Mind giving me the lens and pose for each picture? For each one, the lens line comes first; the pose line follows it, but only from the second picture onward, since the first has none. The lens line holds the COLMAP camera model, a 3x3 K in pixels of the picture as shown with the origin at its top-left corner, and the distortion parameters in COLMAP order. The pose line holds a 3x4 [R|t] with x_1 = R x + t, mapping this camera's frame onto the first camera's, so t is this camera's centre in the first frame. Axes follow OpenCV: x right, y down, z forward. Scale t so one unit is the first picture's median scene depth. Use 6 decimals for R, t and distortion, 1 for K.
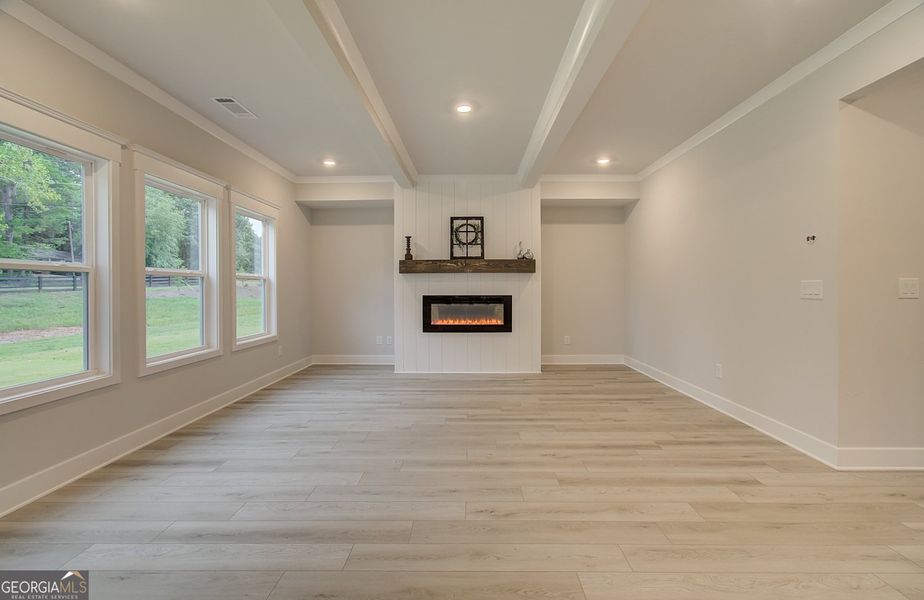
lens RADIAL K [[426.6, 0, 456.6], [0, 426.6, 295.1], [0, 0, 1]] dist [0.002391, 0.000553]
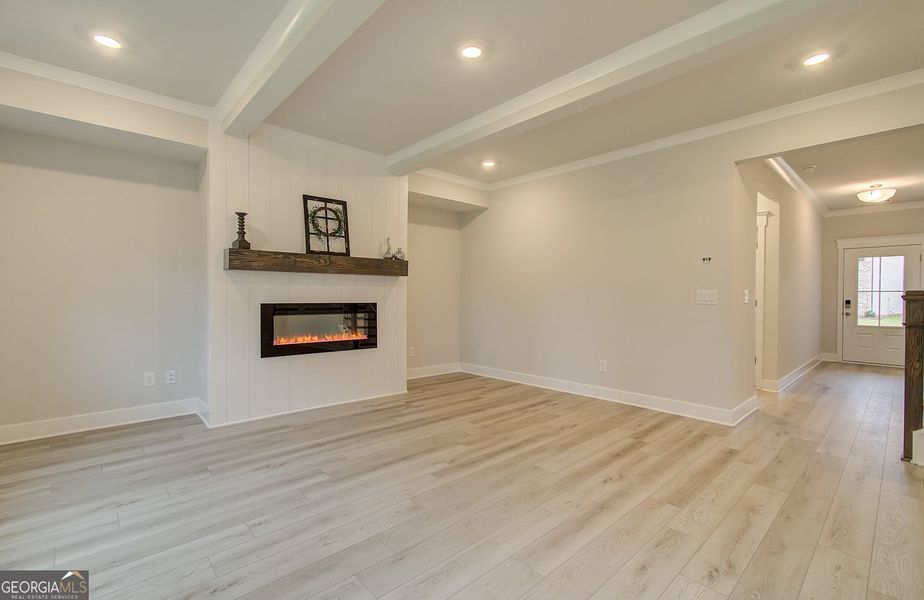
lens RADIAL K [[426.6, 0, 456.6], [0, 426.6, 295.1], [0, 0, 1]] dist [0.002391, 0.000553]
pose [[0.697223, 0.001374, 0.716853, -0.355376], [0.005403, 0.999960, -0.007171, -0.007432], [-0.716834, 0.008873, 0.697187, 0.321214]]
